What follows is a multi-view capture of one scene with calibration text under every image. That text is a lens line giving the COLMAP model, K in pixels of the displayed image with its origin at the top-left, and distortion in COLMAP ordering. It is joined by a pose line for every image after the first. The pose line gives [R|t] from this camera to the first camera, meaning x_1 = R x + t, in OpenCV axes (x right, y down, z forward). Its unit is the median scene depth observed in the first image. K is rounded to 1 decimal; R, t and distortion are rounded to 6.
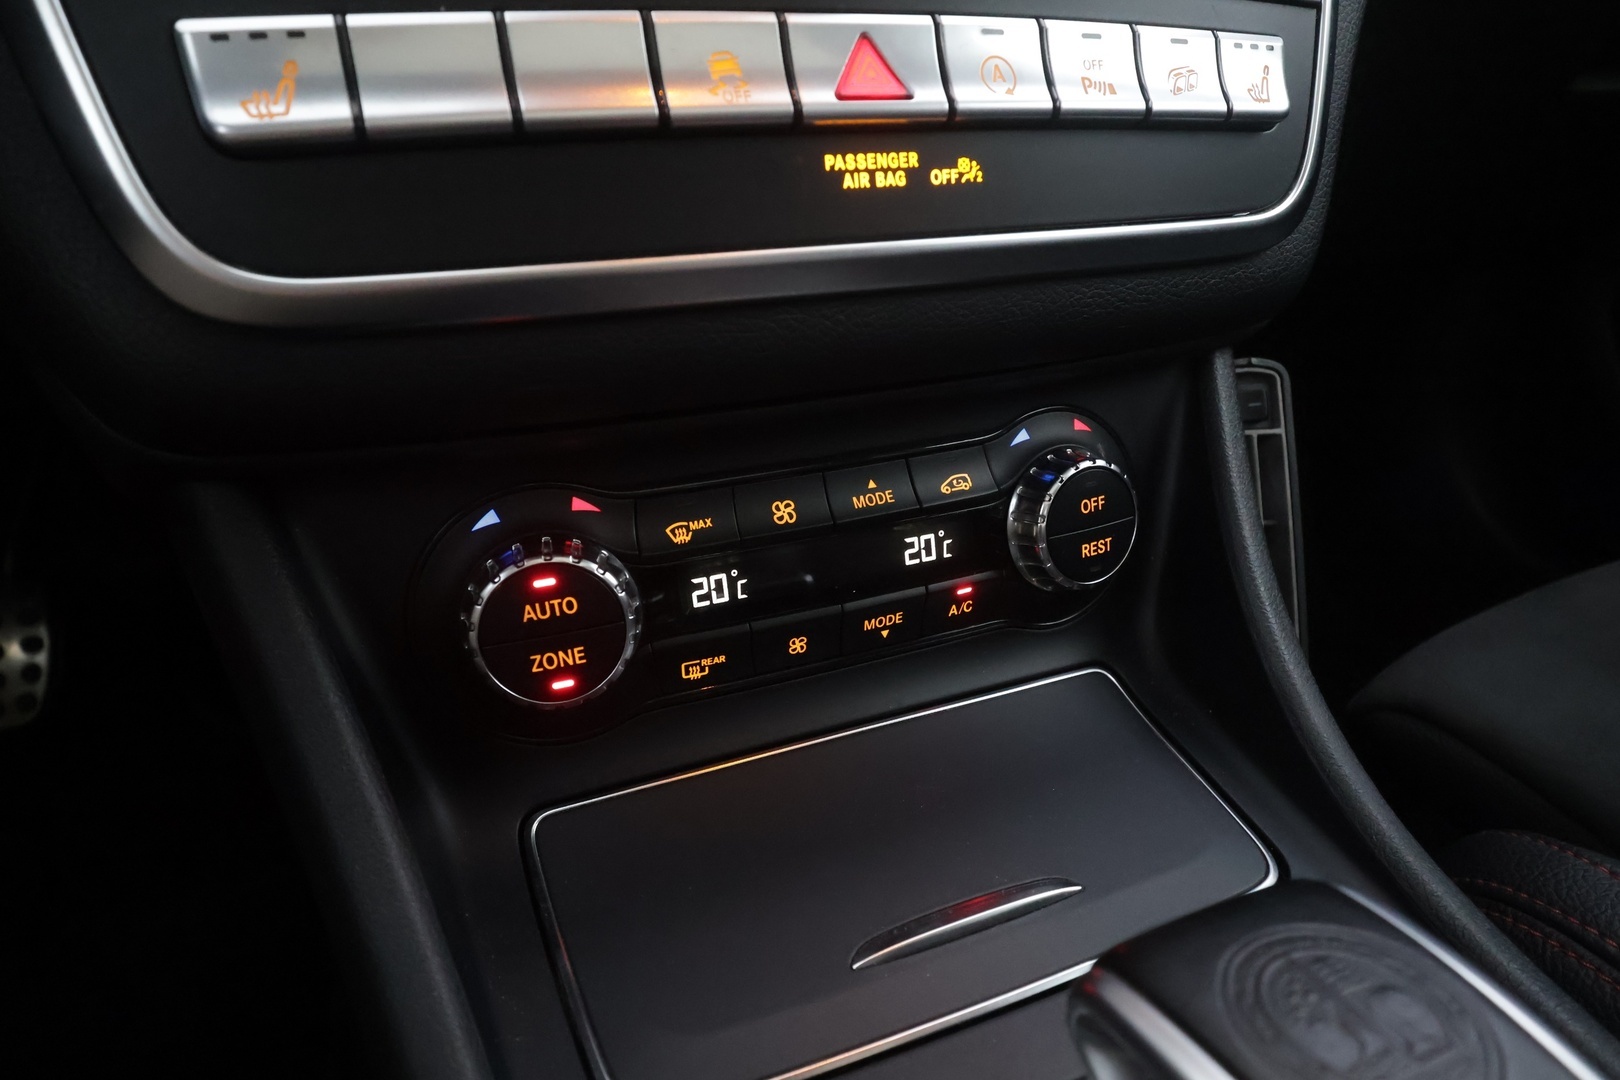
lens RADIAL K [[947.9, 0, 812.6], [0, 947.9, 542.9], [0, 0, 1]] dist [-0.000928, 0.000300]
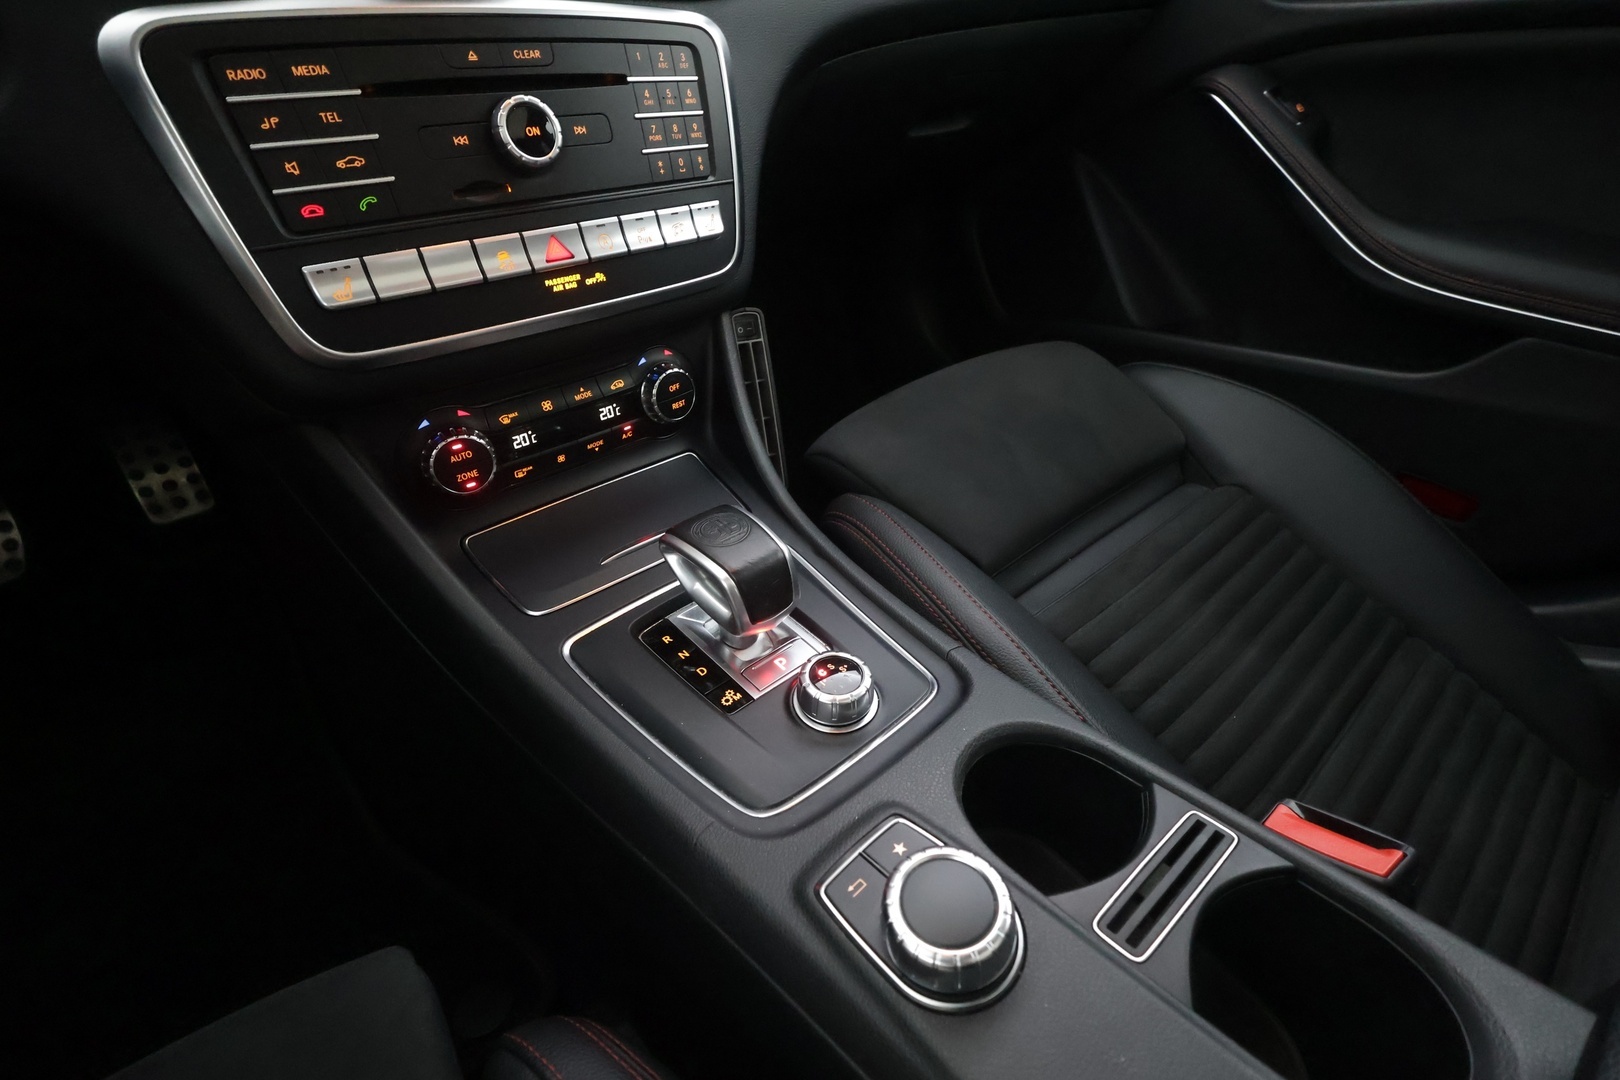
lens RADIAL K [[746.7, 0, 810.0], [0, 746.7, 540.0], [0, 0, 1]] dist [0.000479, 0.000123]
pose [[0.938160, -0.161073, 0.306450, -0.039914], [0.084568, 0.964982, 0.248309, -0.120734], [-0.335714, -0.207038, 0.918929, -1.098783]]
